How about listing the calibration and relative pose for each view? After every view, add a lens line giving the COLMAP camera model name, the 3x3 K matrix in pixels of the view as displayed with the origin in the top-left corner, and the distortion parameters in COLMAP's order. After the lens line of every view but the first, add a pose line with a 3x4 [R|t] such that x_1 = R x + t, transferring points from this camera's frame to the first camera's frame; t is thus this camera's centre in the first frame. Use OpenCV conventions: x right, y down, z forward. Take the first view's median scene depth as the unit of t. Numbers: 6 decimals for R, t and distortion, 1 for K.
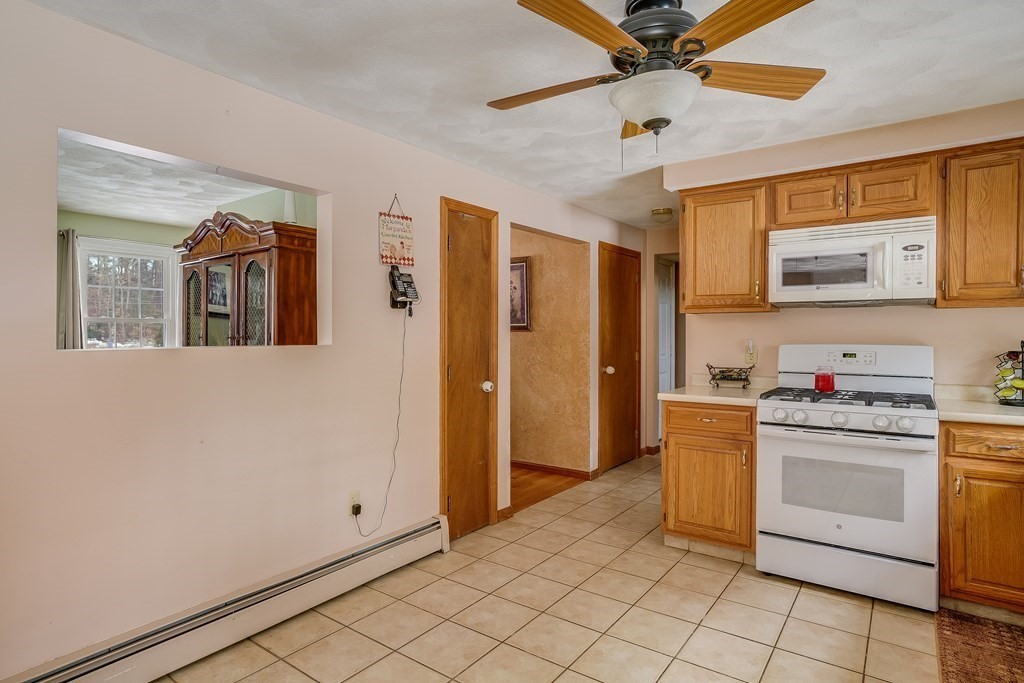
lens RADIAL K [[560.8, 0, 518.6], [0, 560.8, 333.3], [0, 0, 1]] dist [-0.024803, 0.022048]
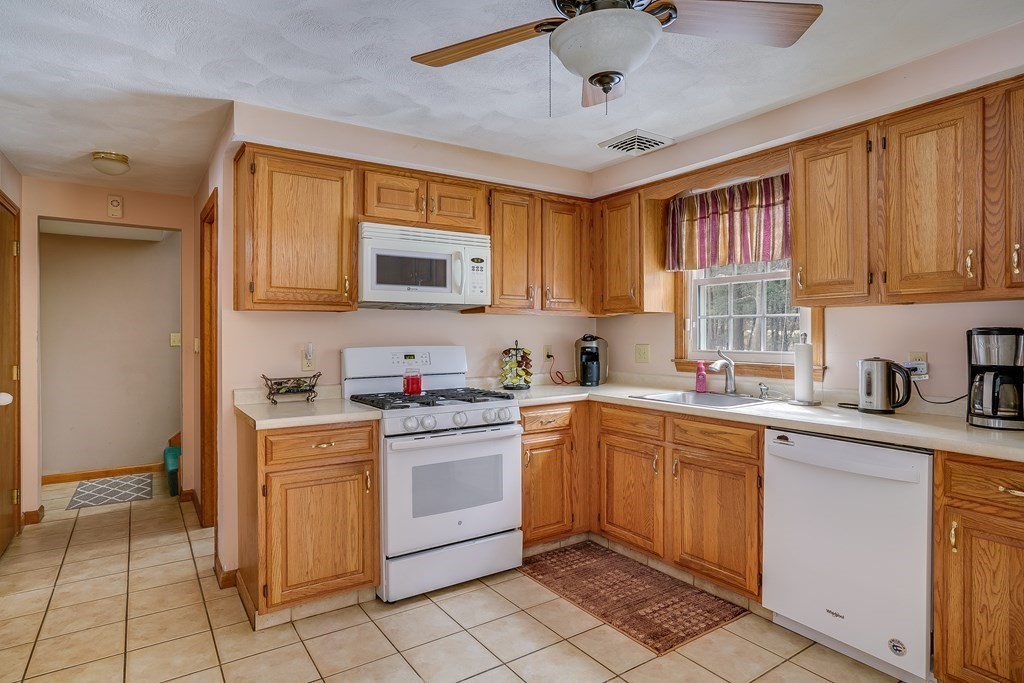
lens RADIAL K [[560.8, 0, 510.3], [0, 560.8, 332.1], [0, 0, 1]] dist [-0.024803, 0.022048]
pose [[0.361411, -0.001900, 0.932405, -0.323176], [0.002436, 0.999996, 0.001093, -0.006577], [-0.932404, 0.001876, 0.361414, 0.484751]]
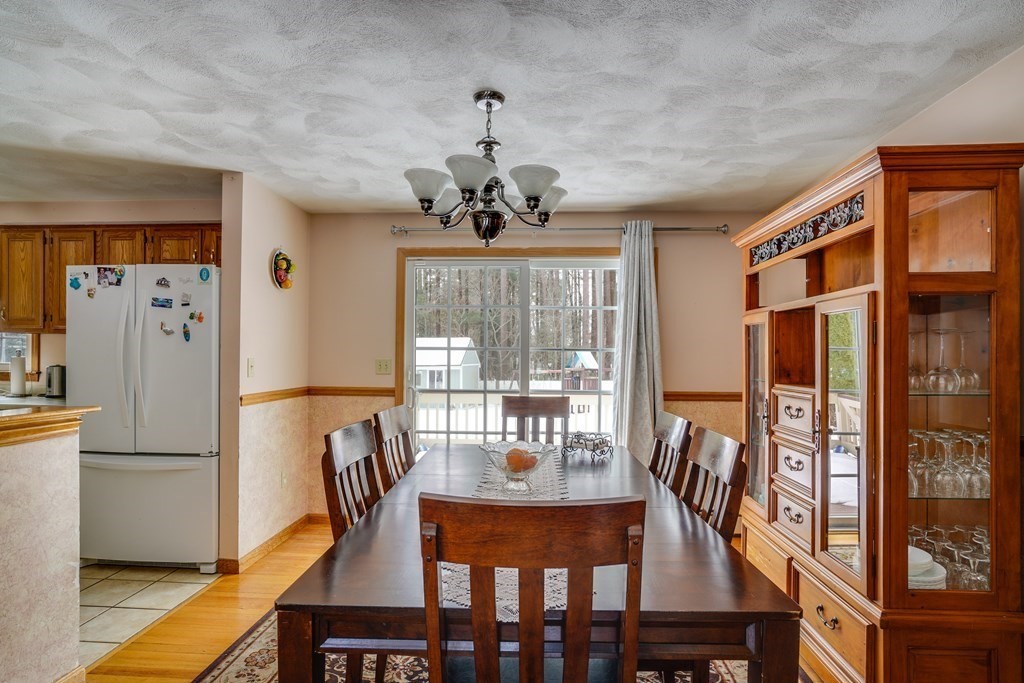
lens RADIAL K [[538.7, 0, 526.7], [0, 538.7, 353.4], [0, 0, 1]] dist [-0.039716, 0.015831]
pose [[-0.534826, -0.004477, 0.844950, -1.098792], [-0.009637, 0.999953, -0.000801, -0.005913], [-0.844907, -0.008572, -0.534844, -0.010277]]
